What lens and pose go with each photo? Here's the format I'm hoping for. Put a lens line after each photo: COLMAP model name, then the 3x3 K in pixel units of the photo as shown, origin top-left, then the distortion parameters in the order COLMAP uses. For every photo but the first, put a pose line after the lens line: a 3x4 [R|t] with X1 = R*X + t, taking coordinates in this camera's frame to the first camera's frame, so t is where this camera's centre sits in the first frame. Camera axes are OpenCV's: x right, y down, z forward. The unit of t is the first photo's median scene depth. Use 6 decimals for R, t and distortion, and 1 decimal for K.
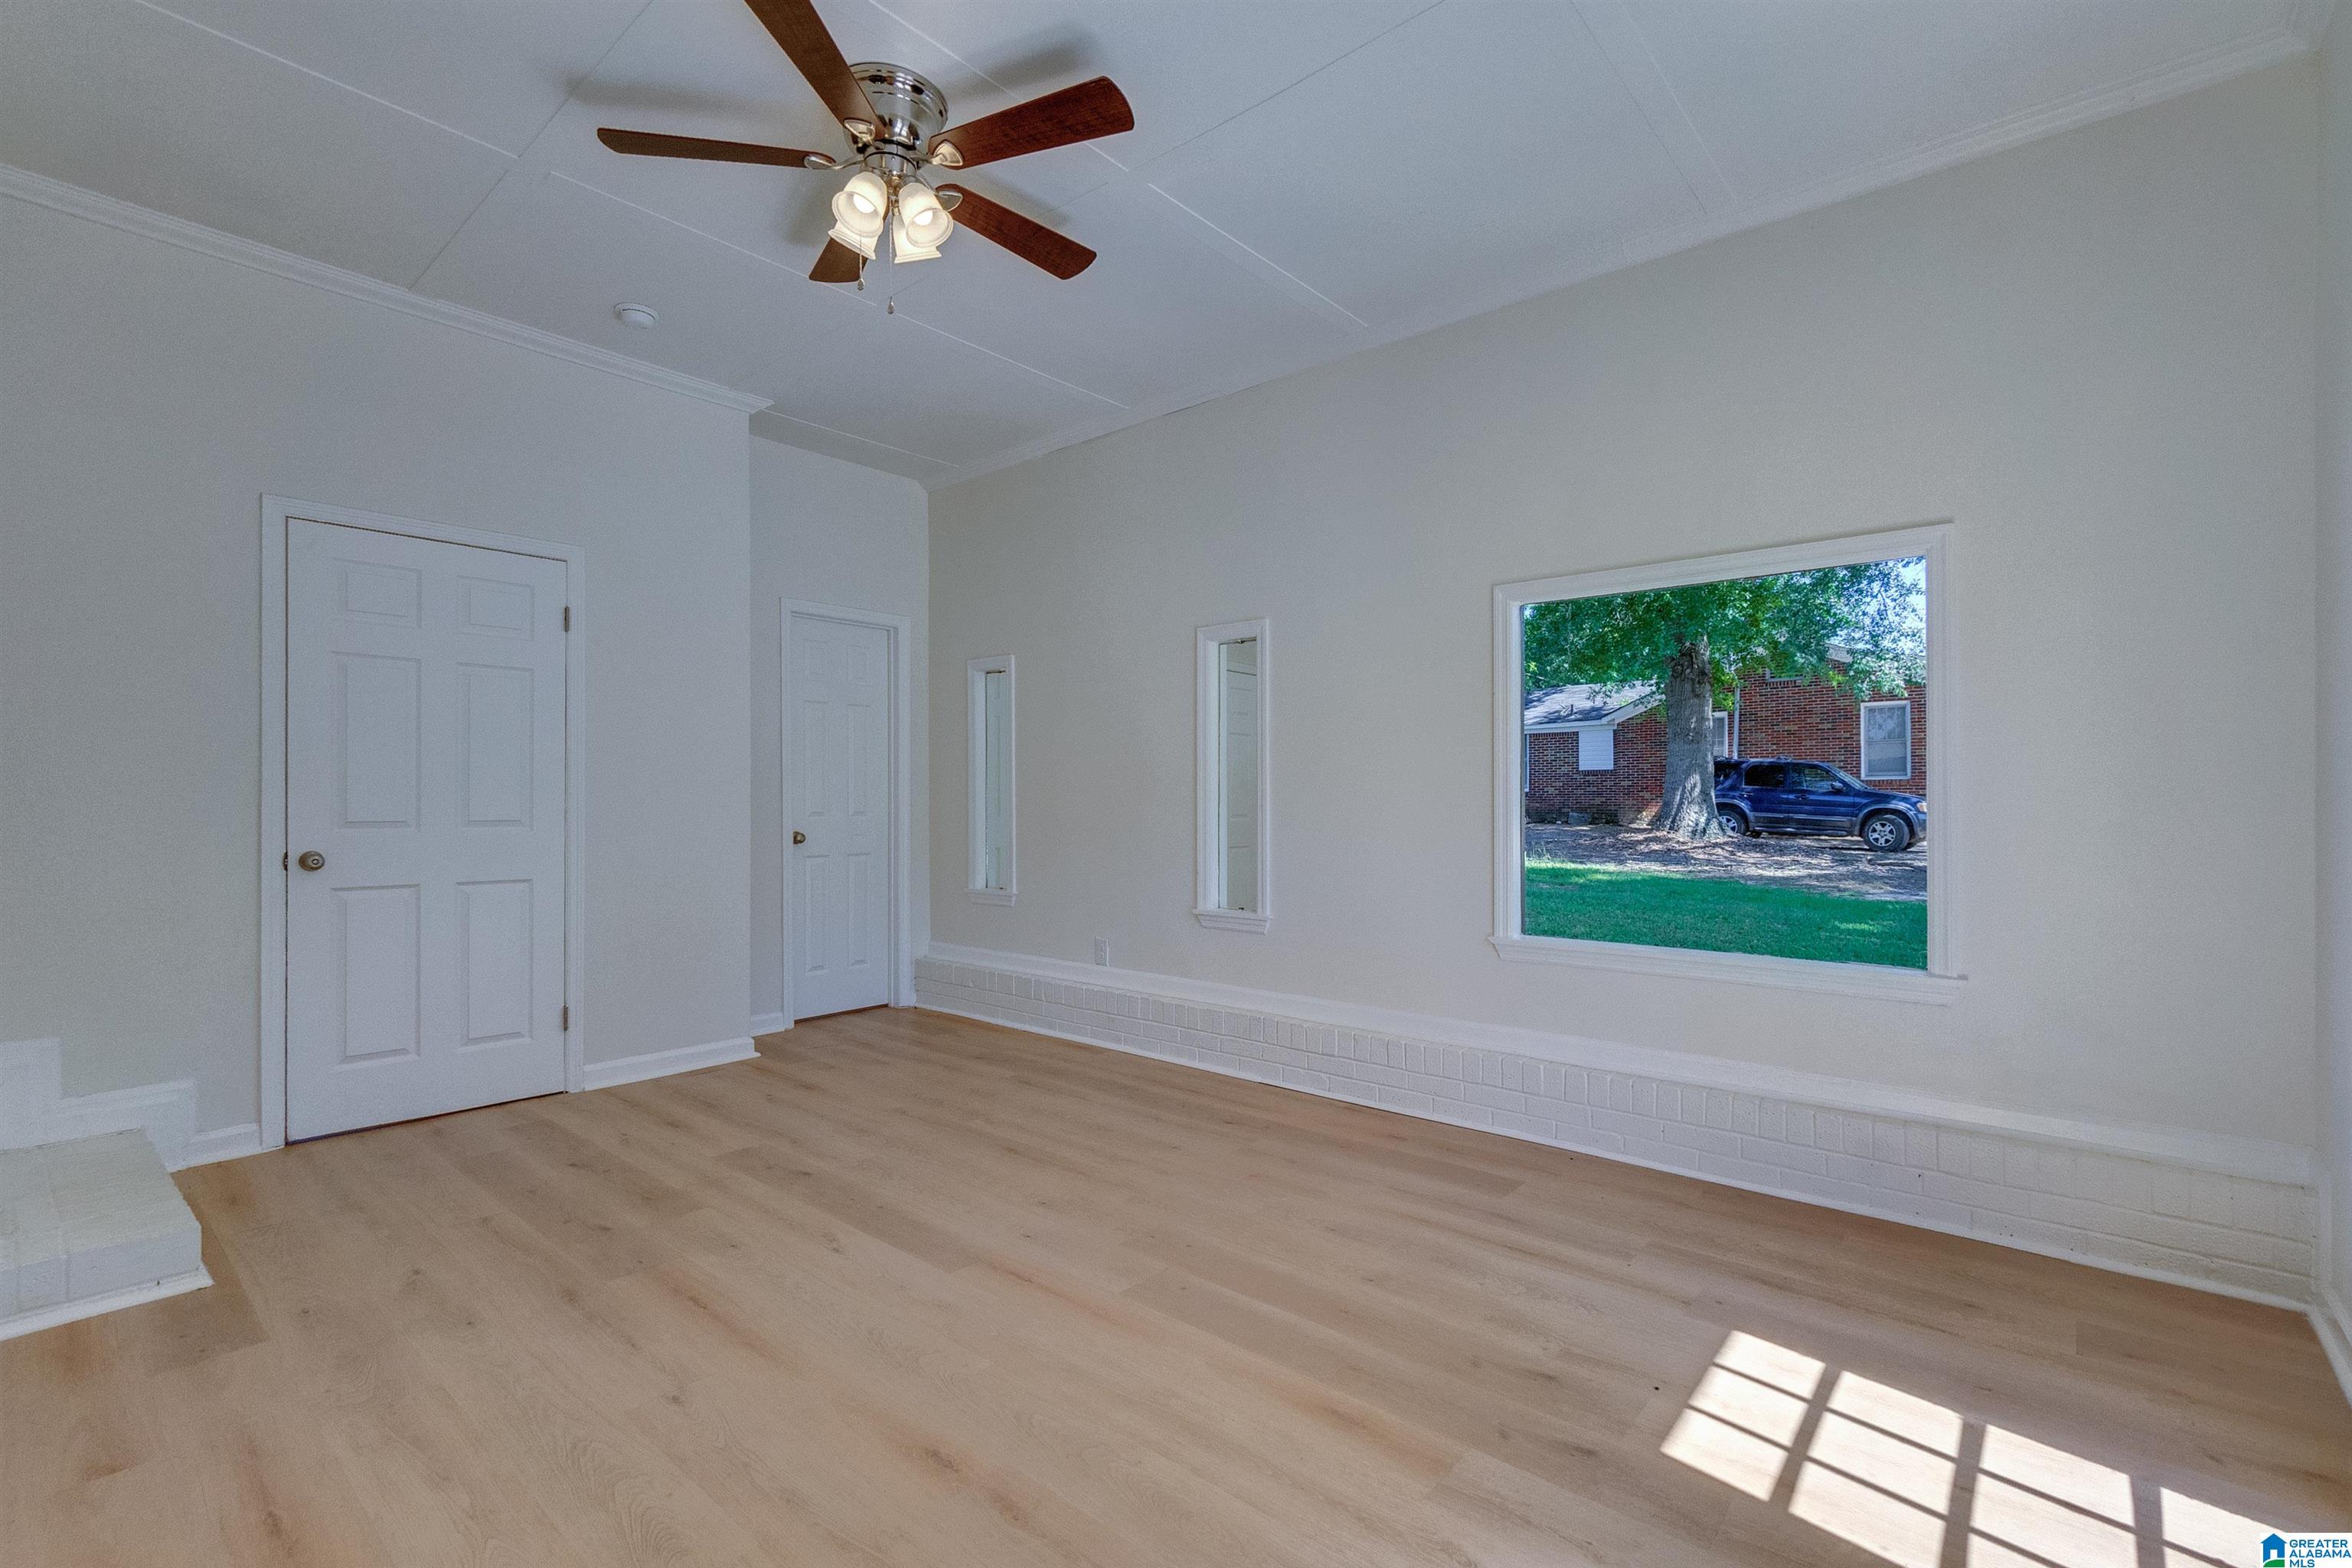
lens RADIAL K [[1033.5, 0, 1176.4], [0, 1033.5, 798.4], [0, 0, 1]] dist [0.000980, -0.000164]
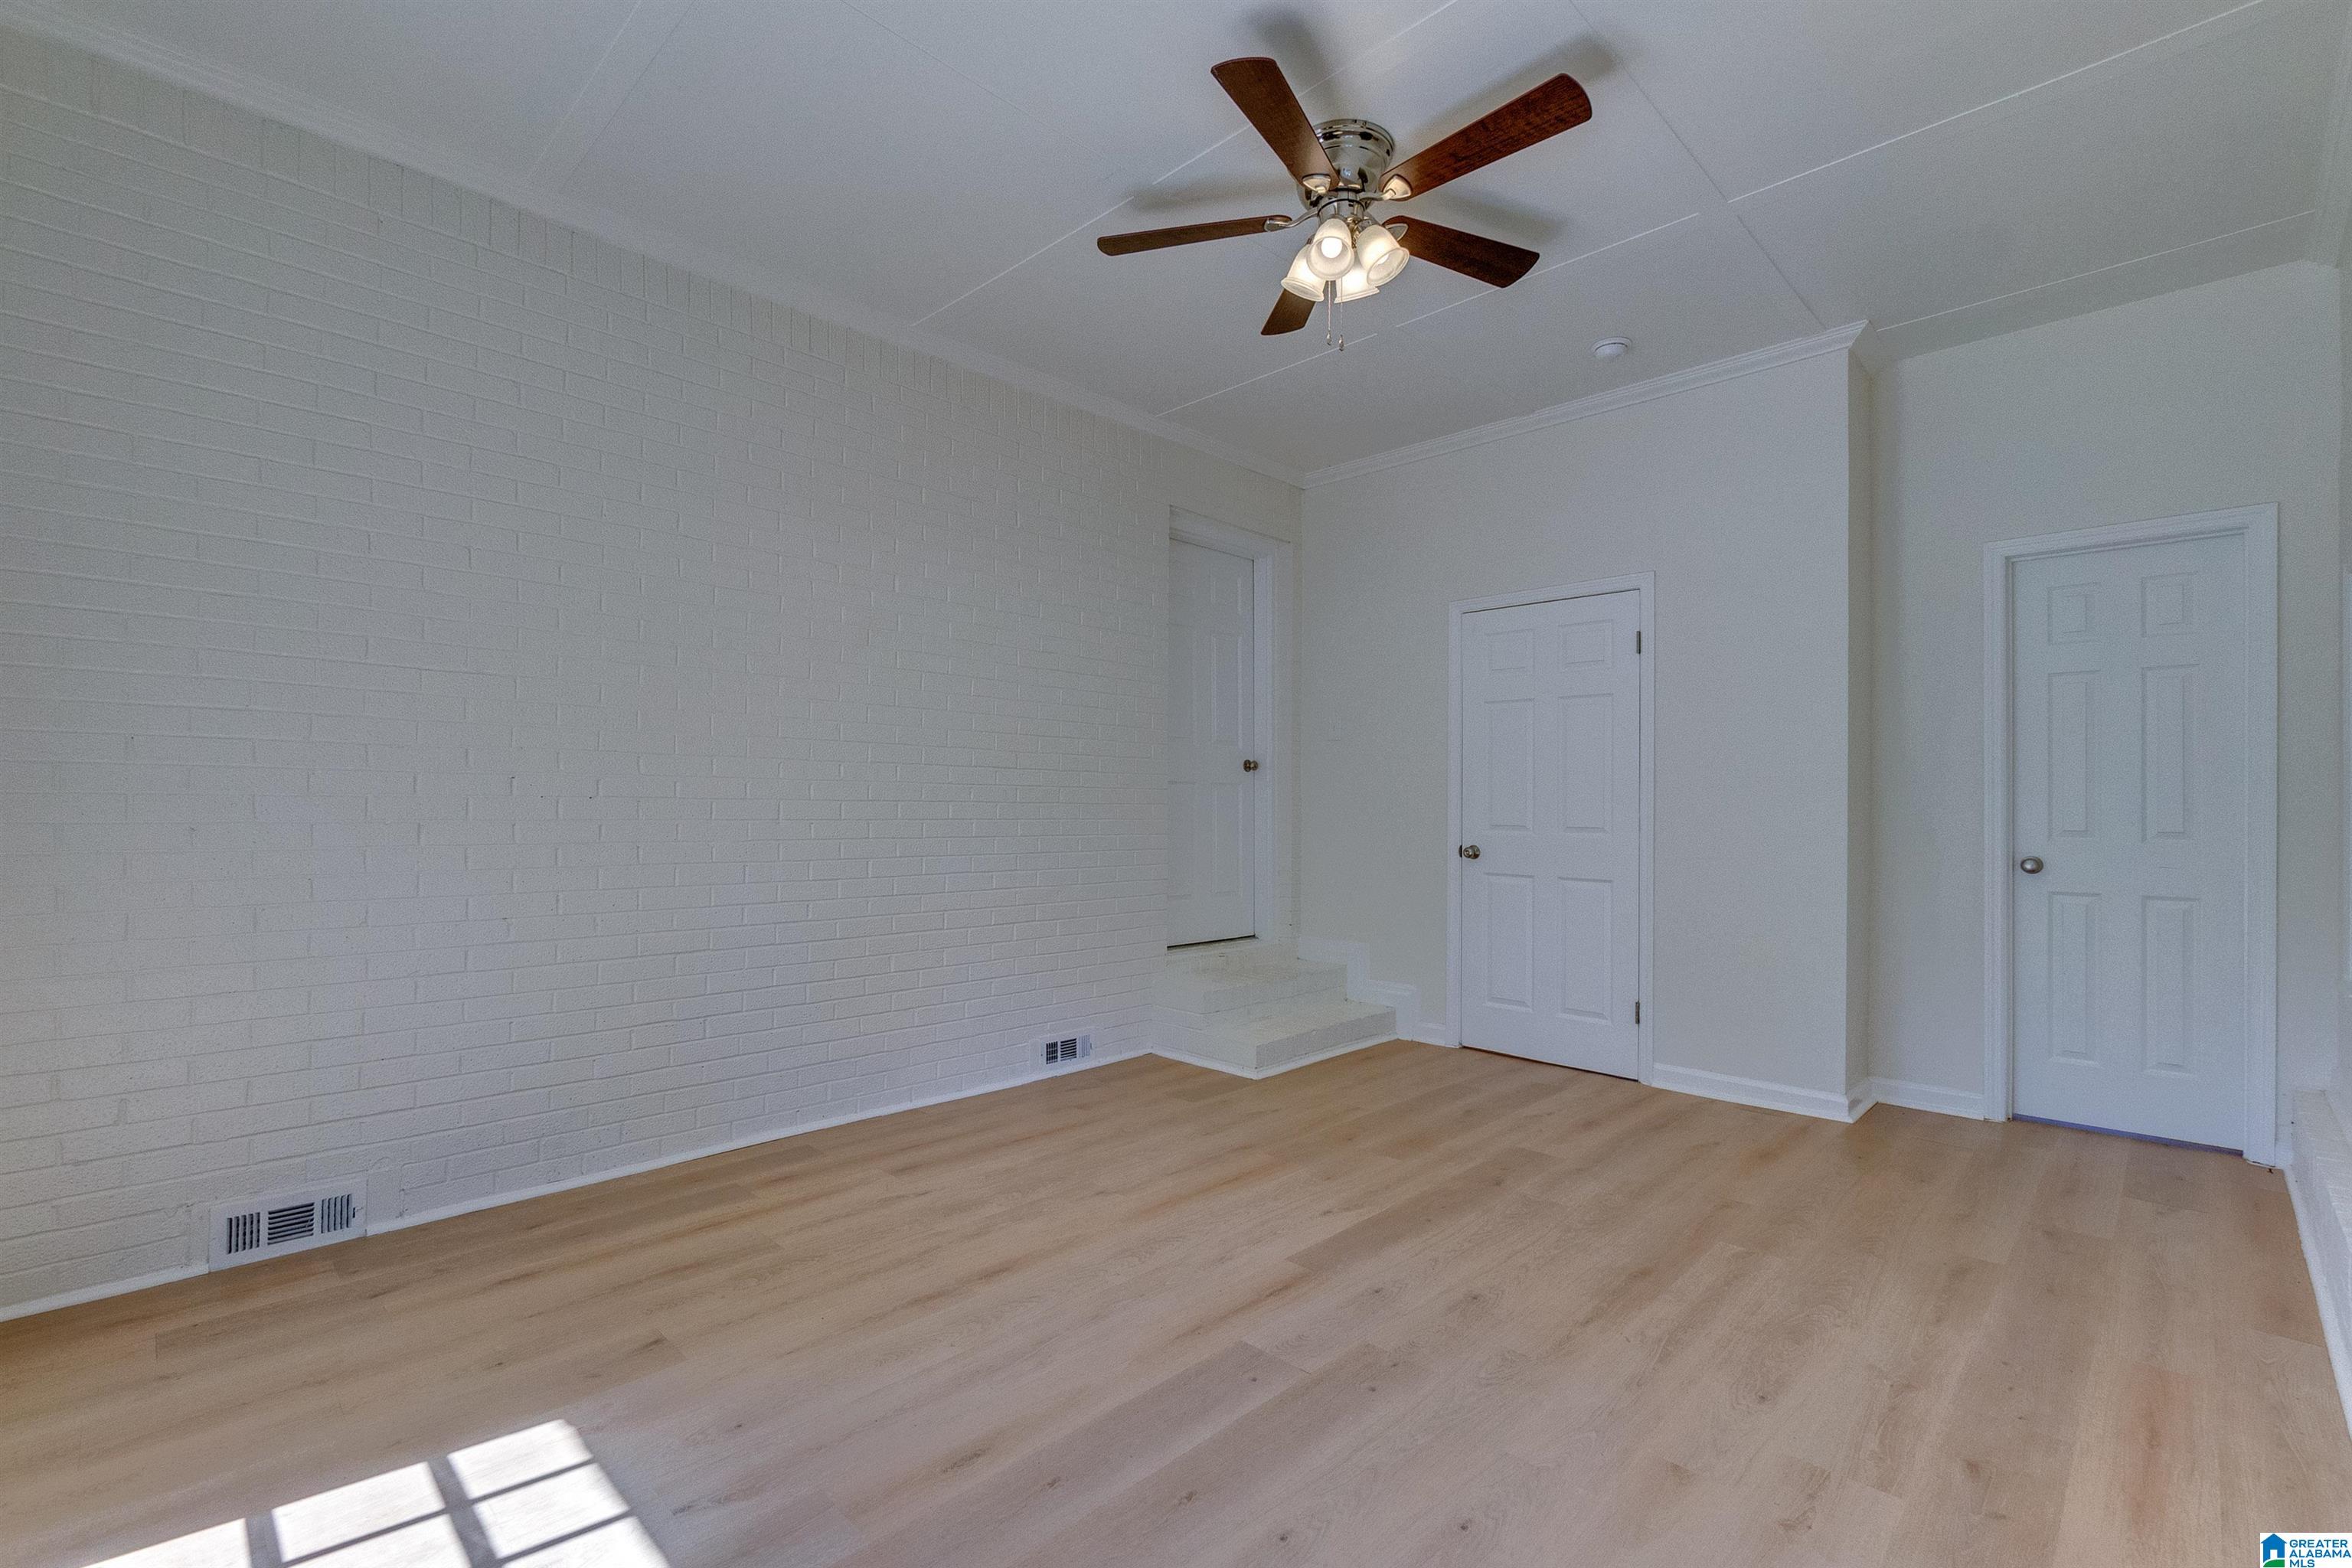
lens RADIAL K [[1033.5, 0, 1176.4], [0, 1033.5, 798.4], [0, 0, 1]] dist [0.000980, -0.000164]
pose [[-0.060980, -0.007818, -0.998108, 0.623931], [-0.004739, 0.999960, -0.007543, -0.000170], [0.998128, 0.004270, -0.061015, 0.708401]]
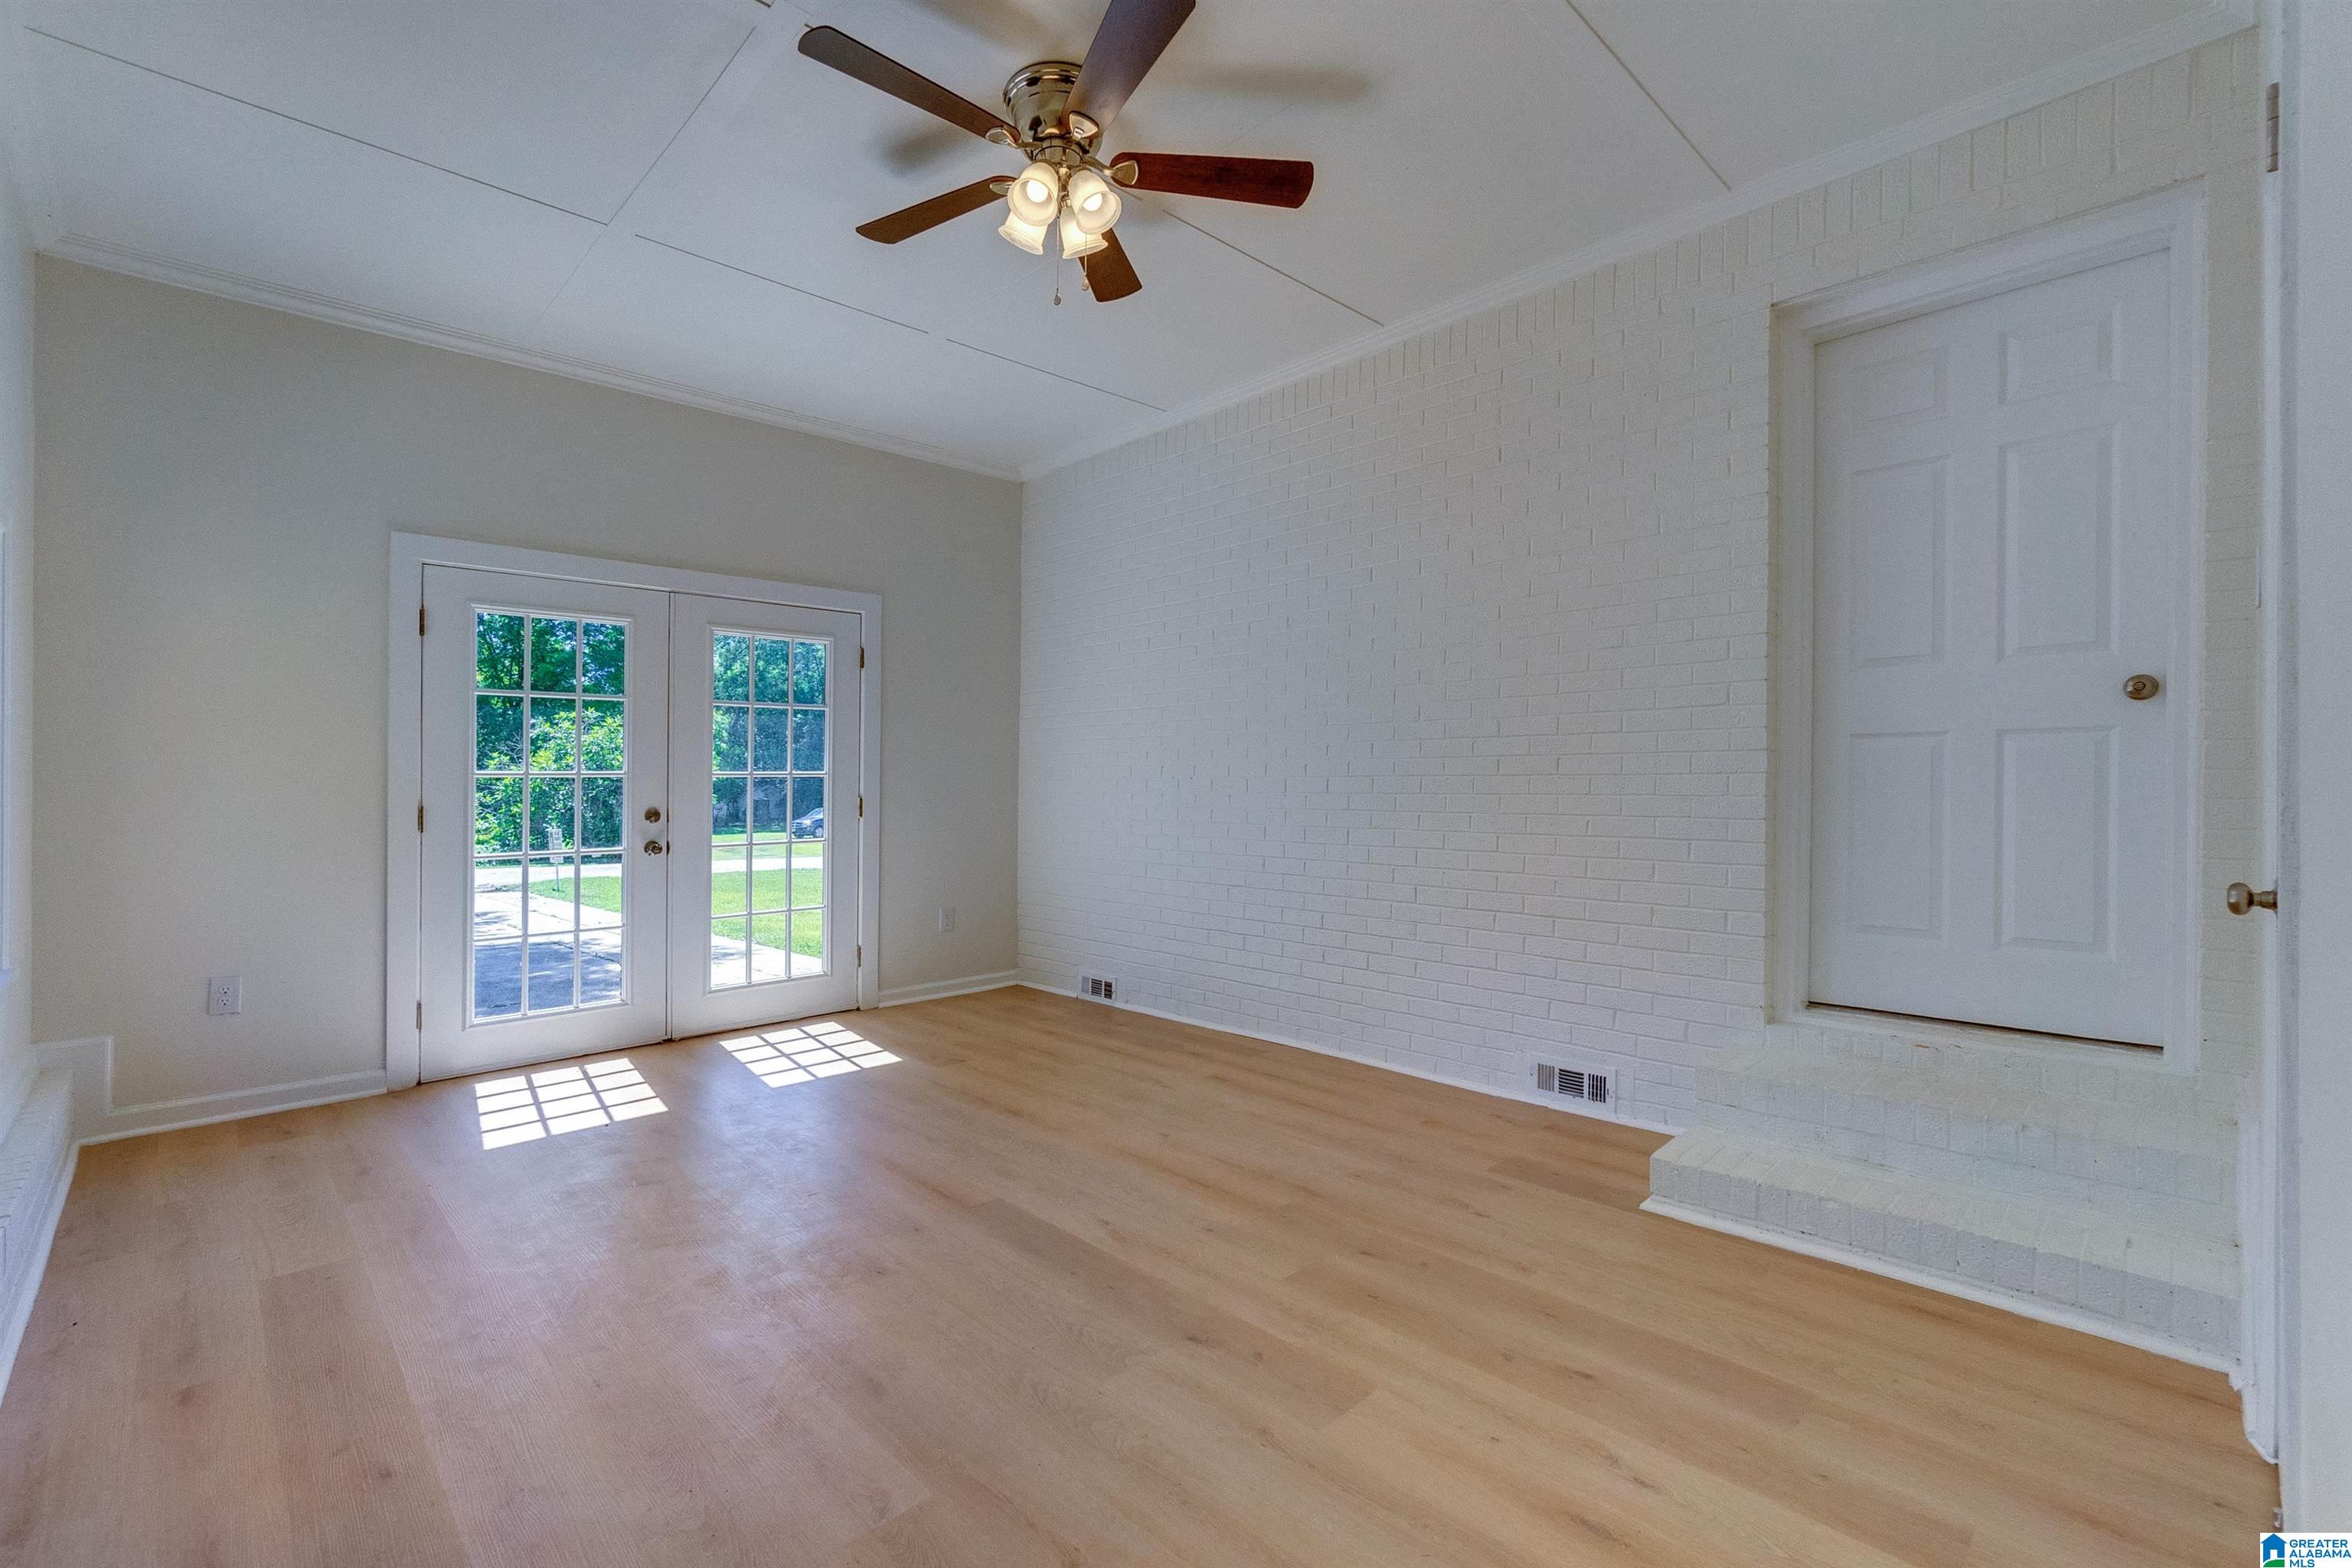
lens RADIAL K [[1017.2, 0, 1184.1], [0, 1017.2, 794.8], [0, 0, 1]] dist [0.003381, 0.000257]
pose [[-0.996932, 0.007698, 0.077898, -0.383268], [0.008490, 0.999916, 0.009841, 0.002203], [-0.077816, 0.010472, -0.996913, 1.565765]]
